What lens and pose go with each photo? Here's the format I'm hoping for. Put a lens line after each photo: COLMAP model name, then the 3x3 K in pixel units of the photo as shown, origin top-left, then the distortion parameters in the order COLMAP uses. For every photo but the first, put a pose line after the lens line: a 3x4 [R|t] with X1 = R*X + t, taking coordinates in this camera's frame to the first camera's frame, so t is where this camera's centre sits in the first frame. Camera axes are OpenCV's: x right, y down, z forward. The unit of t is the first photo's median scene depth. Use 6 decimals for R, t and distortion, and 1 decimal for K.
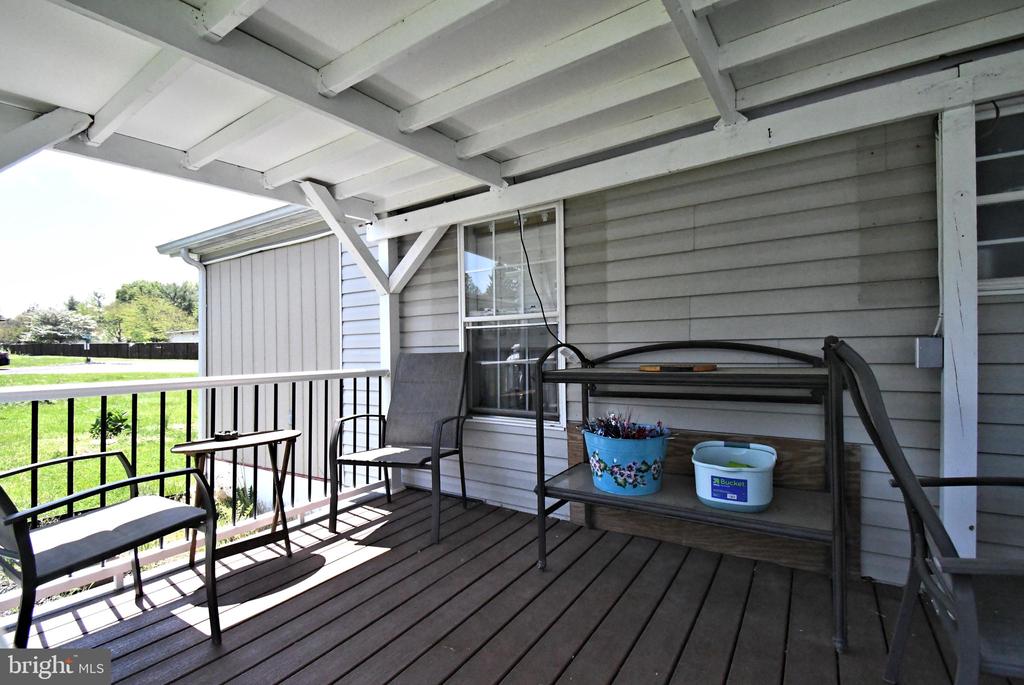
lens RADIAL K [[460.6, 0, 513.1], [0, 460.6, 336.9], [0, 0, 1]] dist [0.016246, -0.003203]
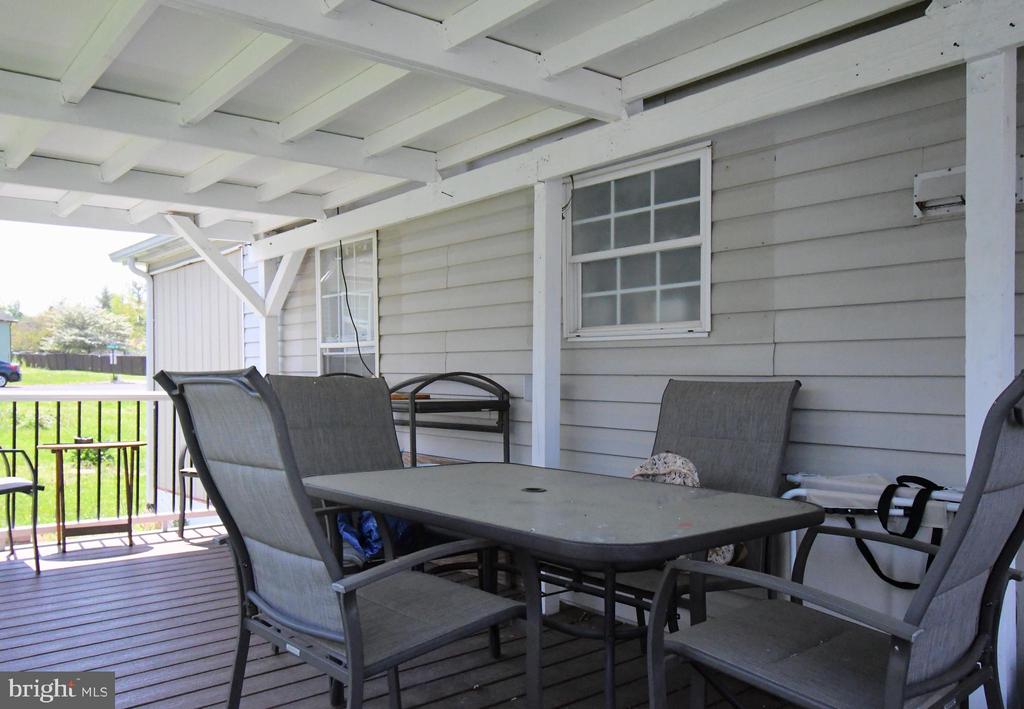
lens RADIAL K [[811.4, 0, 512.5], [0, 811.4, 363.3], [0, 0, 1]] dist [0.099568, 0.004895]
pose [[0.952861, 0.027403, -0.302167, 0.807620], [-0.025554, 0.999623, 0.010070, -0.028183], [0.302329, -0.001874, 0.953202, -0.526682]]
